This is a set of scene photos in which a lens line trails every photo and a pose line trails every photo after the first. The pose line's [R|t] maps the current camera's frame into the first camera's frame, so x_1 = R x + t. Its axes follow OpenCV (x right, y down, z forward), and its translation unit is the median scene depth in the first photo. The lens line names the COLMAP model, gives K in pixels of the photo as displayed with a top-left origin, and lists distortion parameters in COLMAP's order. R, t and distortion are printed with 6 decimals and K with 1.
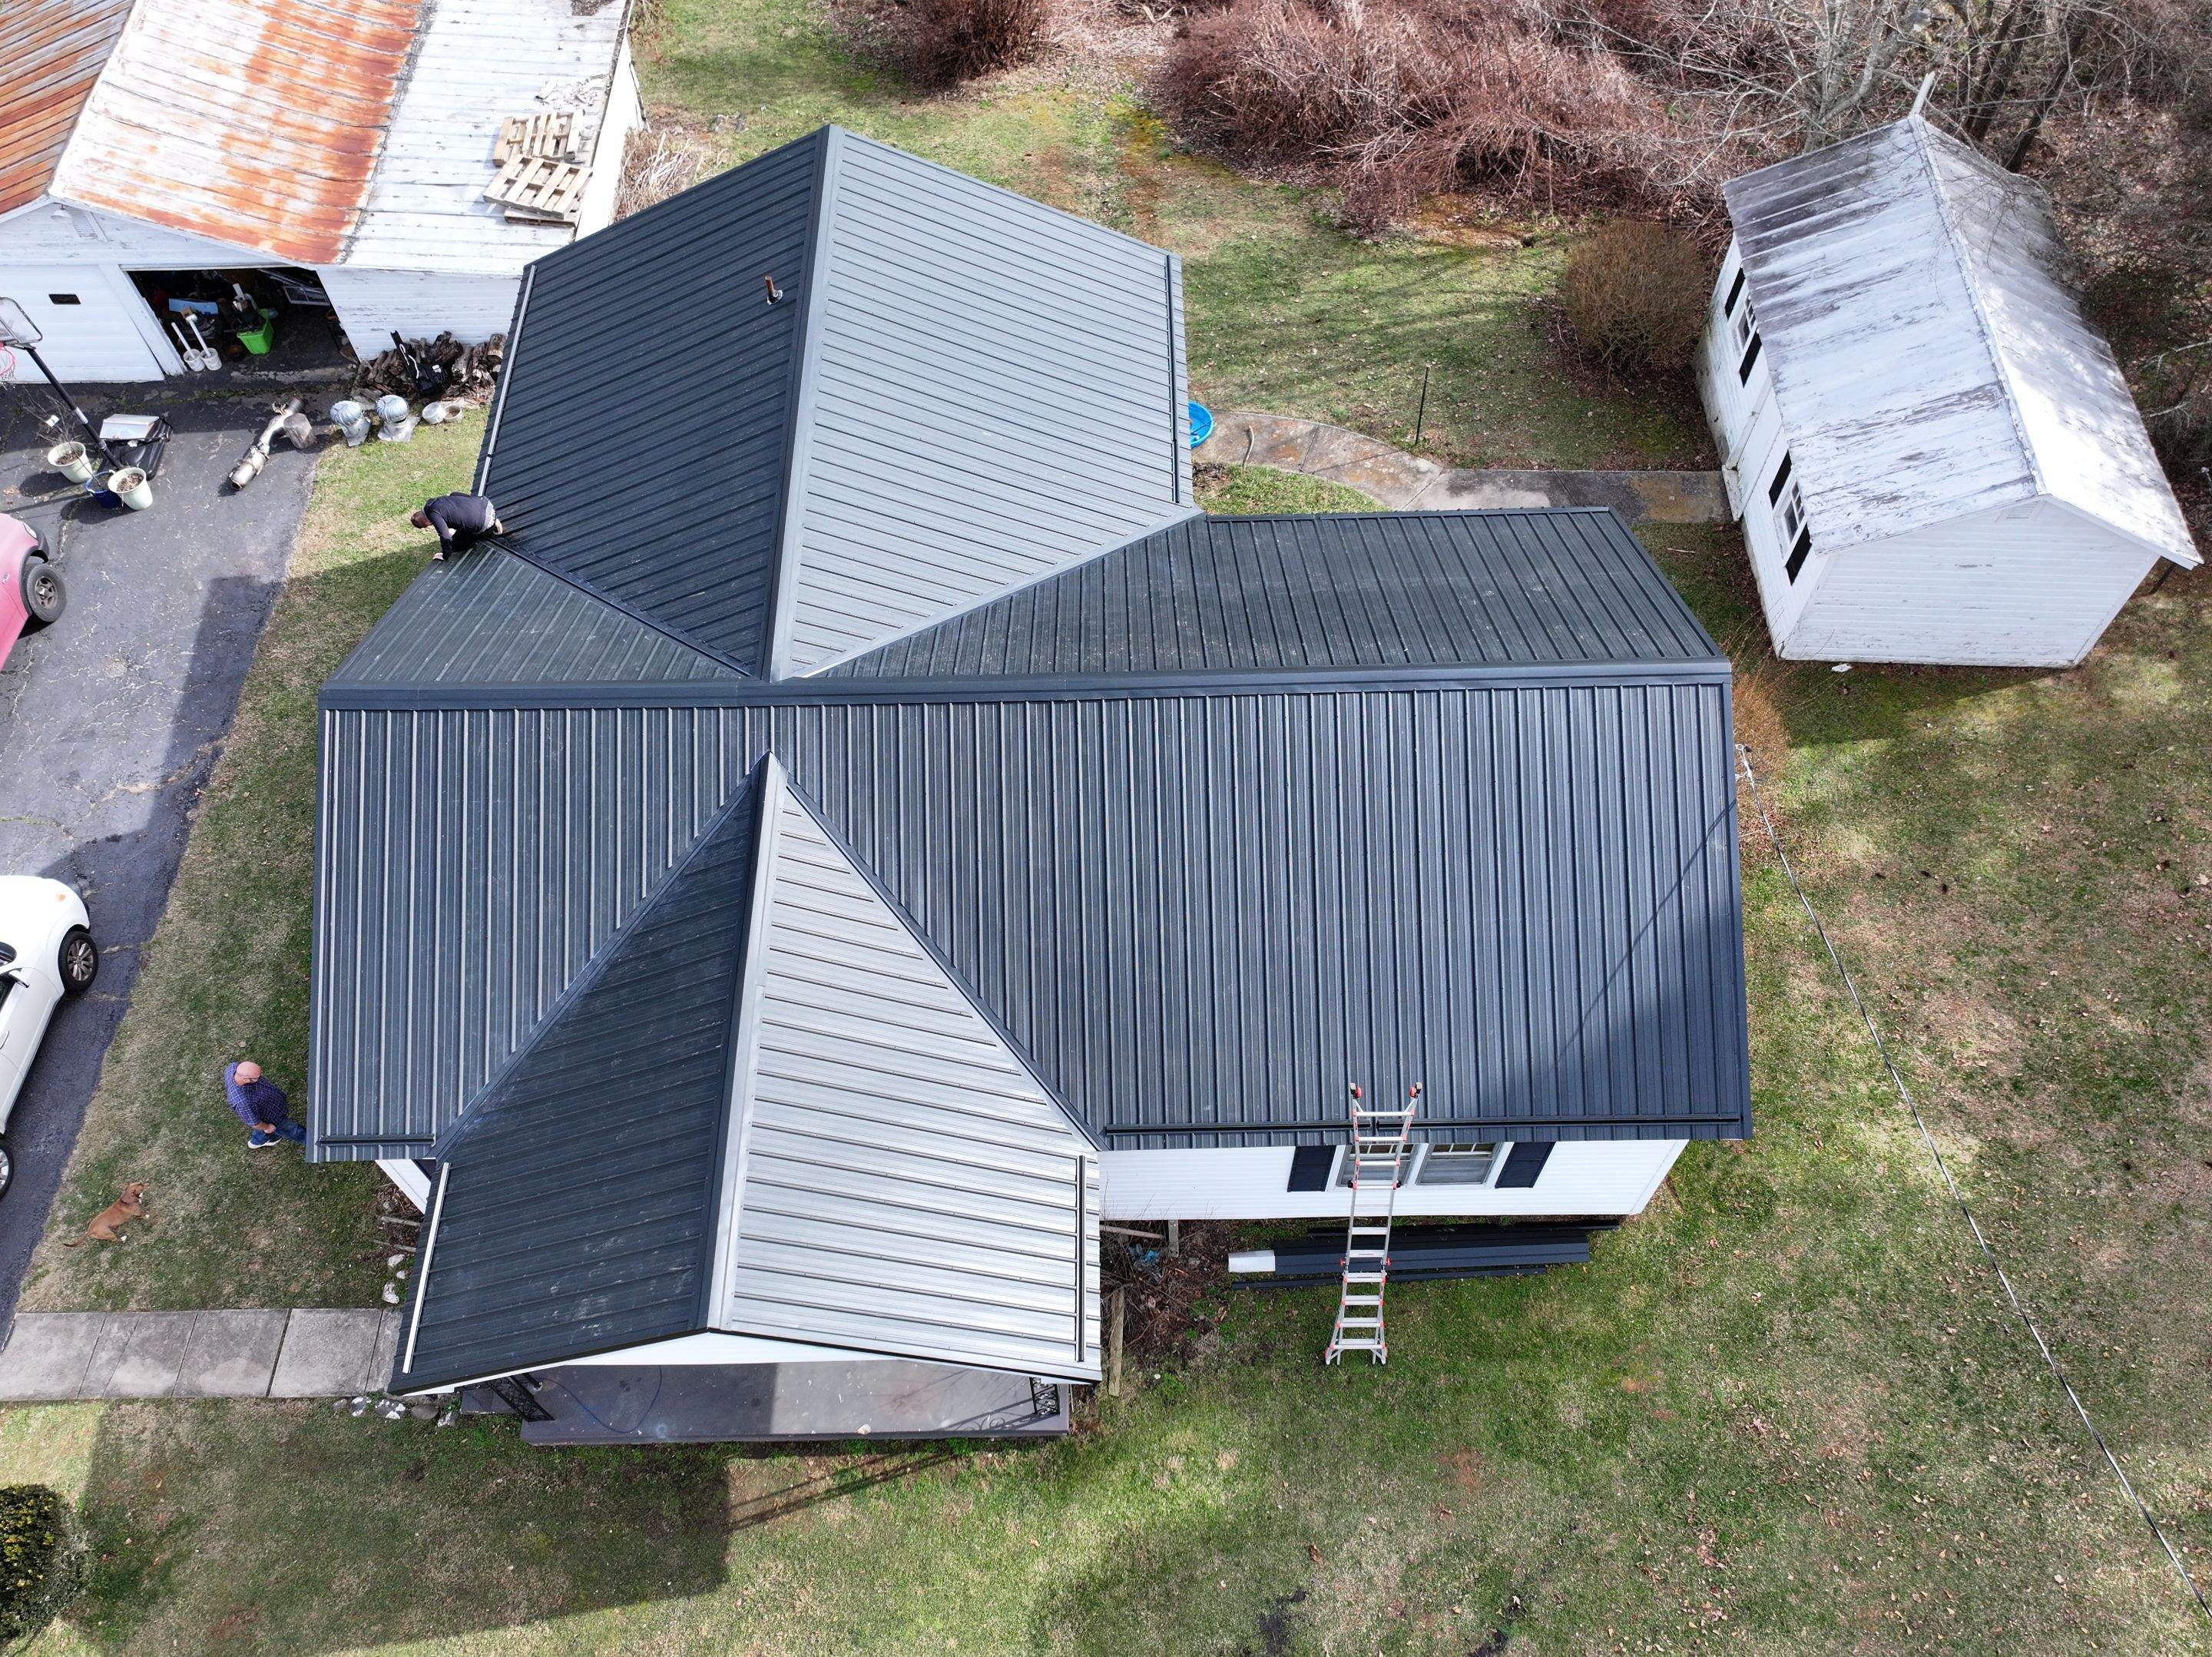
lens RADIAL K [[1784.3, 0, 1106.0], [0, 1784.3, 828.5], [0, 0, 1]] dist [-0.006868, 0.026581]
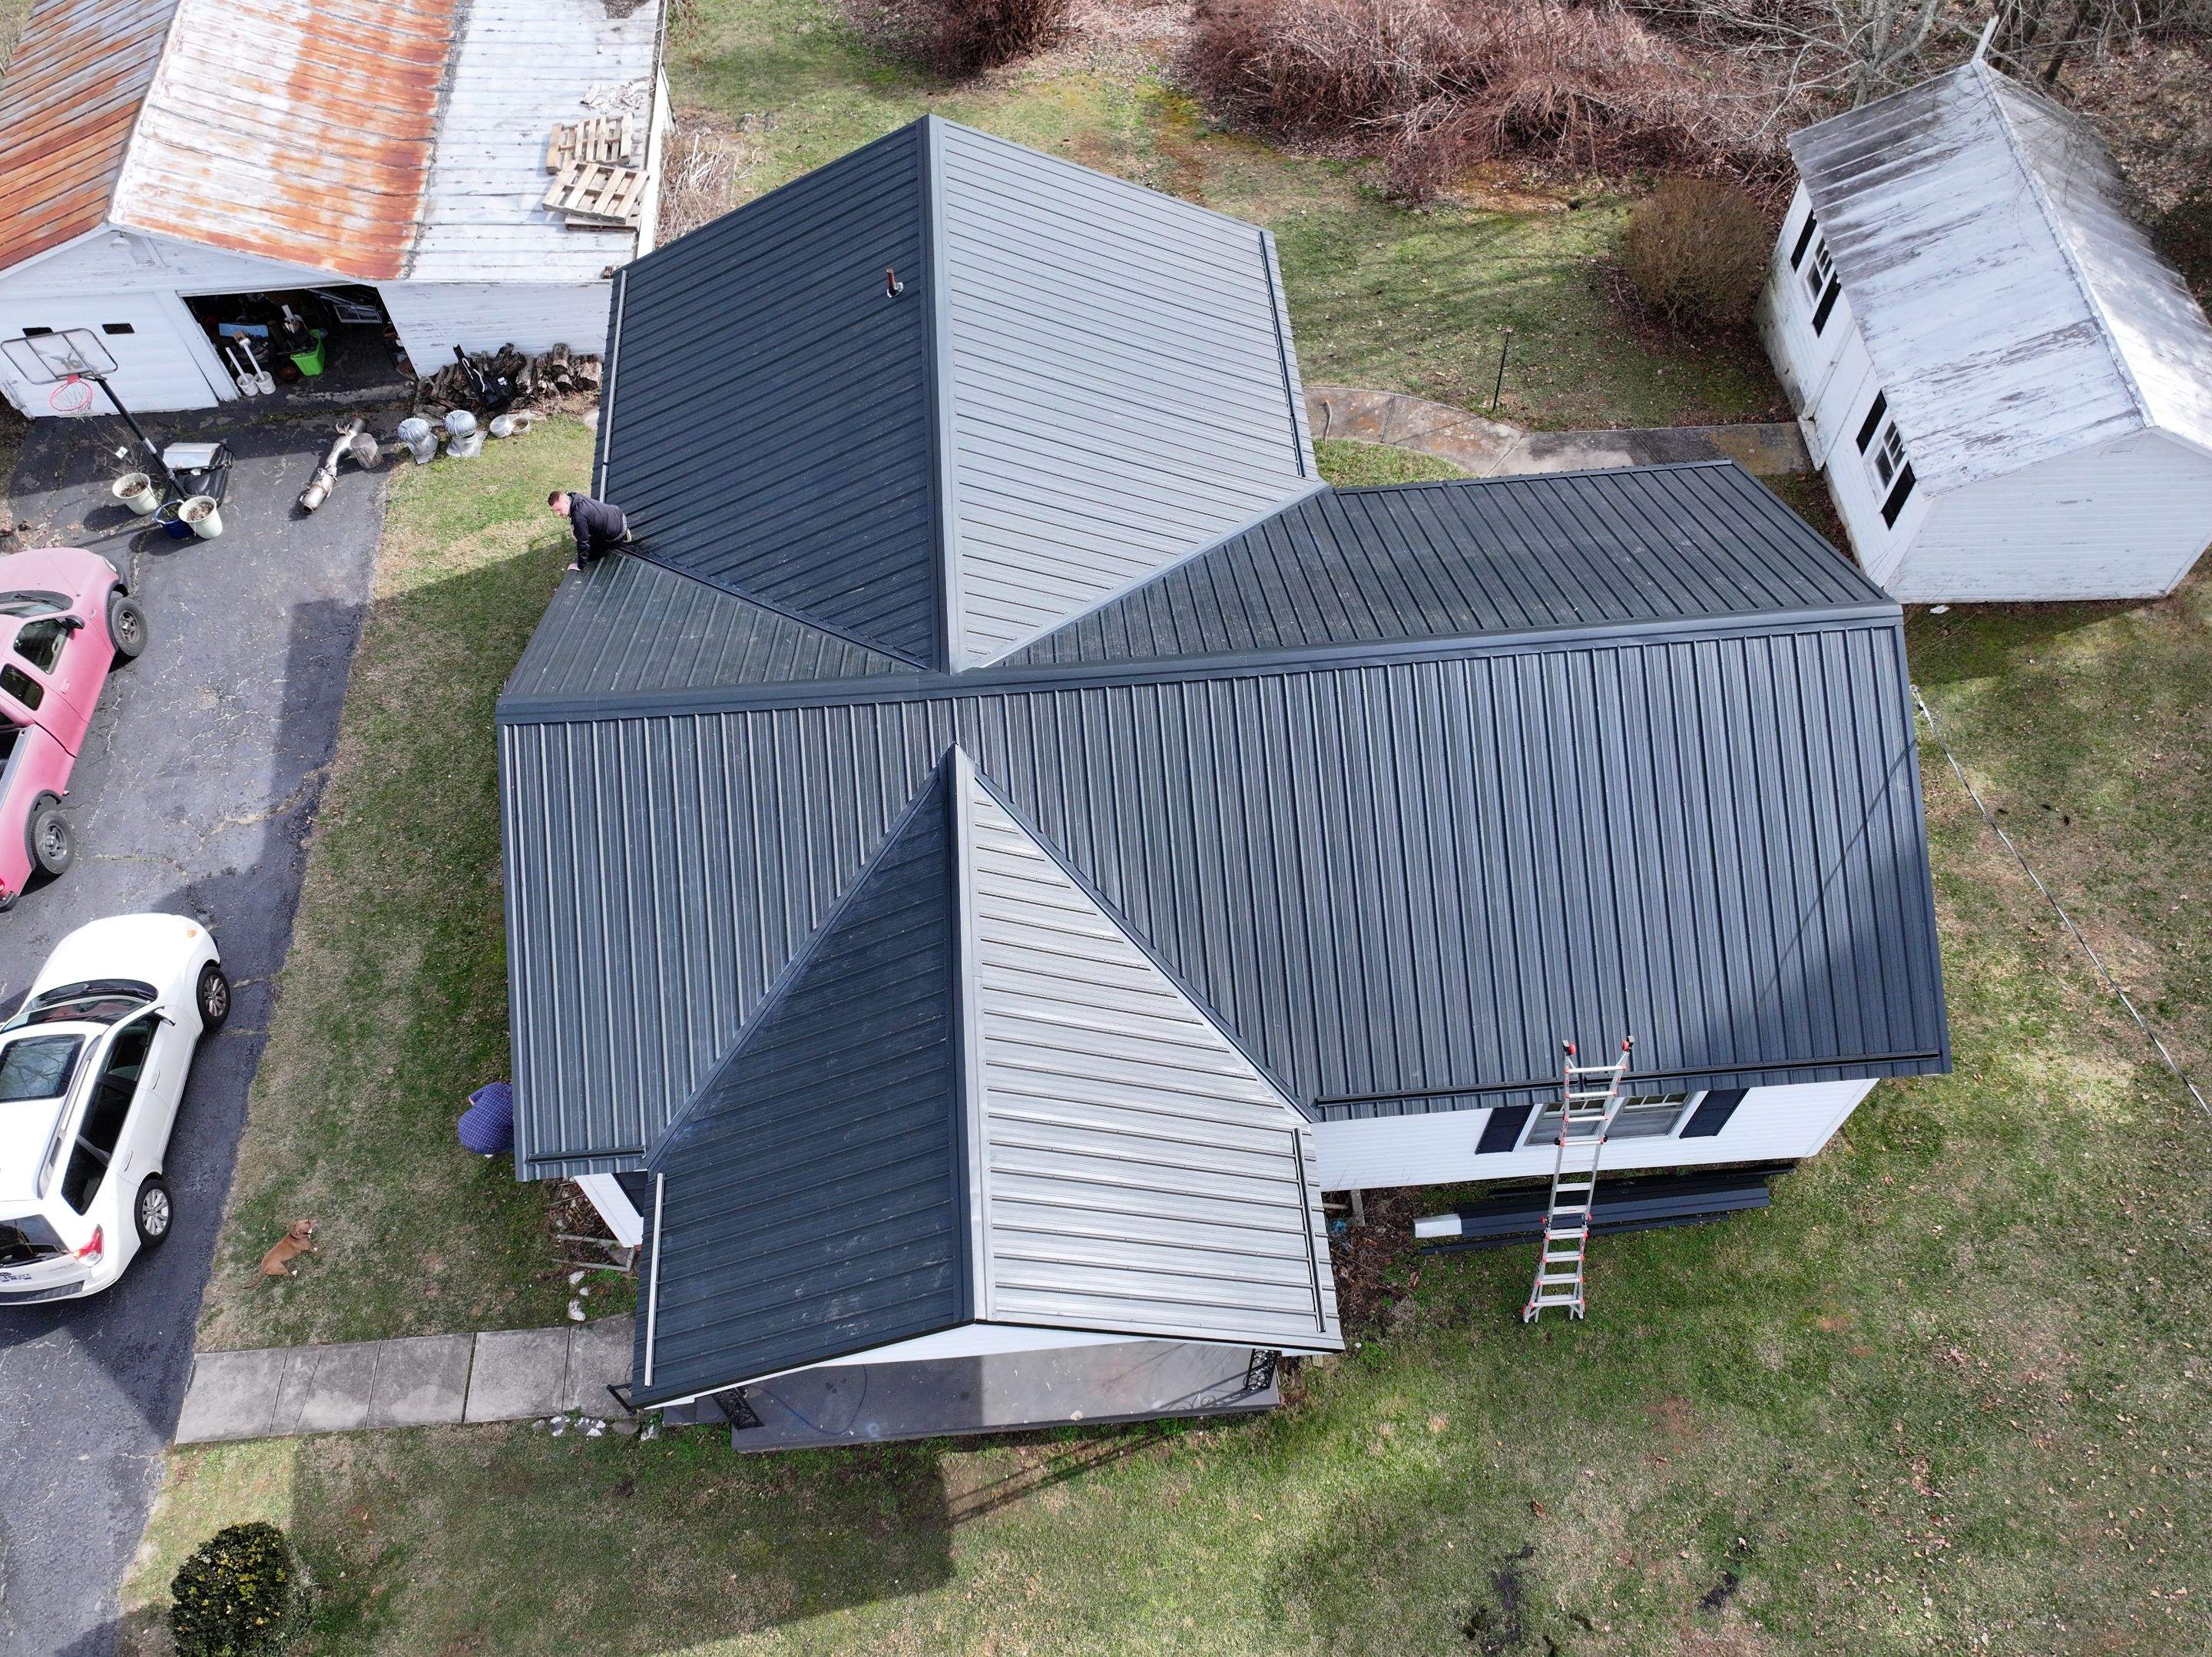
lens RADIAL K [[1784.3, 0, 1106.0], [0, 1784.3, 828.5], [0, 0, 1]] dist [-0.006868, 0.026581]
pose [[0.998081, -0.054574, 0.029252, -0.117210], [0.054410, 0.998498, 0.006364, 0.002312], [-0.029556, -0.004760, 0.999552, 0.001078]]
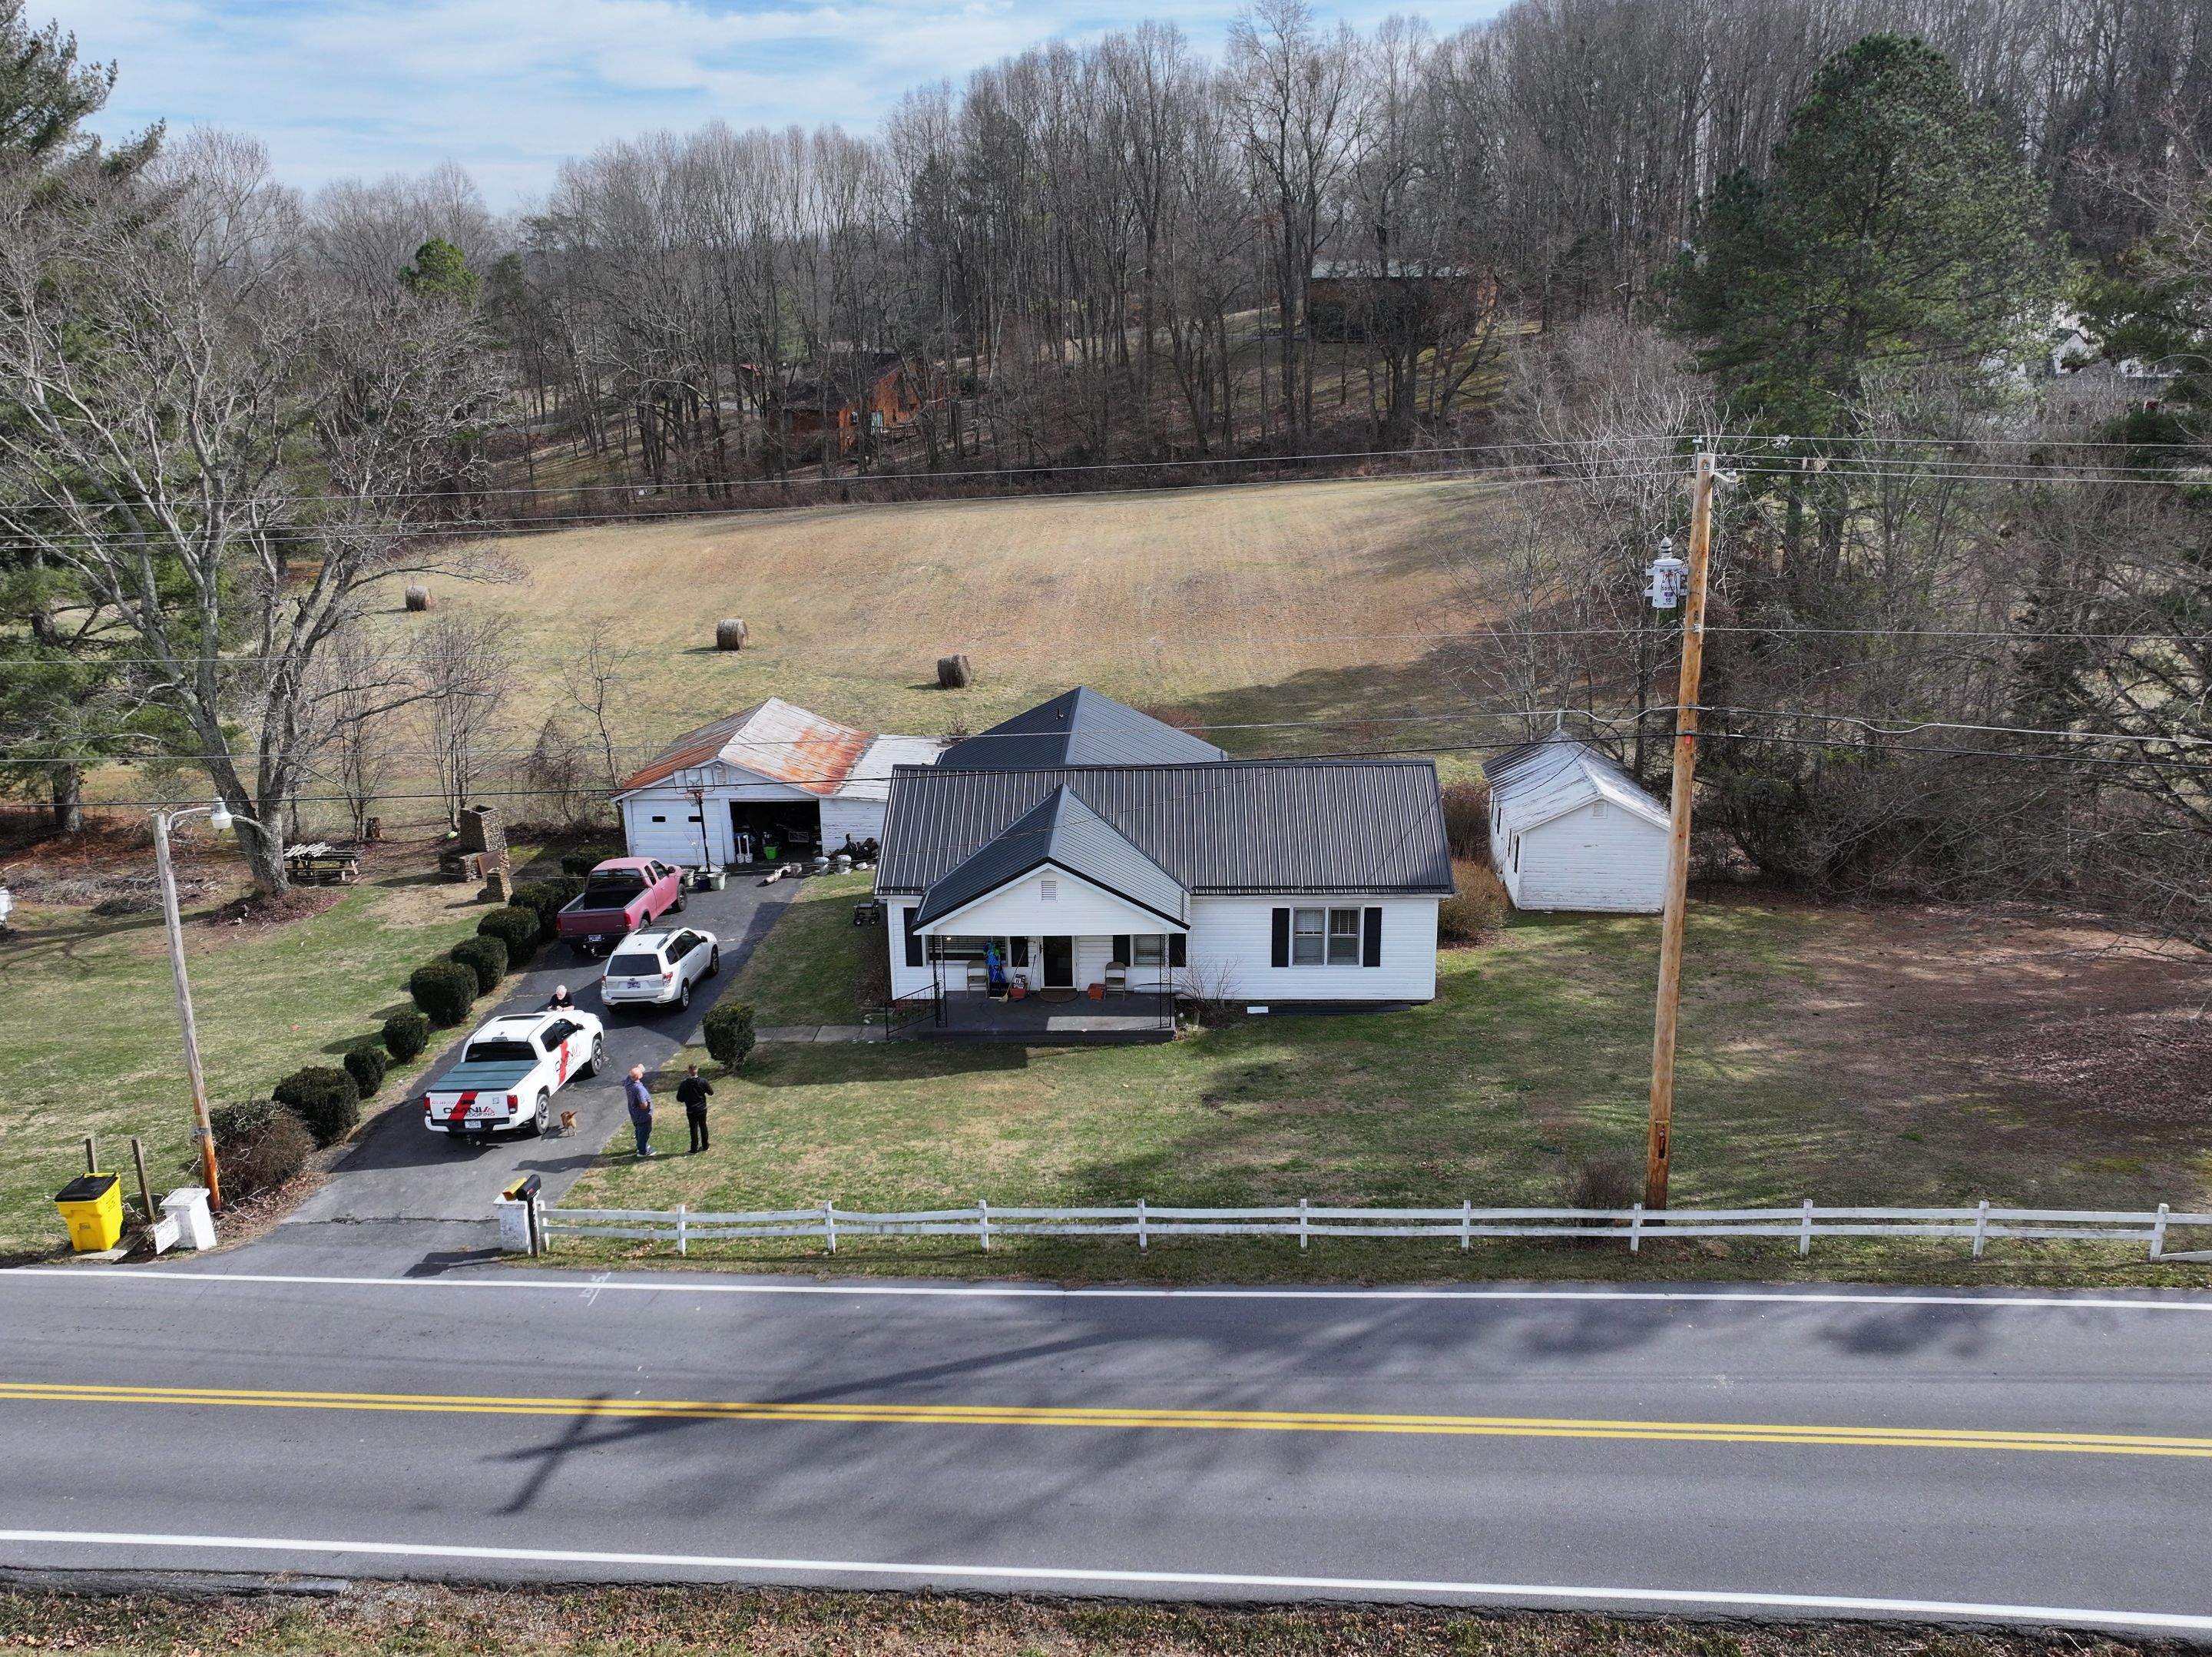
lens RADIAL K [[1784.3, 0, 1106.0], [0, 1784.3, 828.5], [0, 0, 1]] dist [-0.006868, 0.026581]
pose [[0.998807, 0.011182, -0.047537, -0.004512], [-0.038846, 0.771846, -0.634622, 1.420725], [0.029595, 0.635711, 0.771360, -0.821109]]
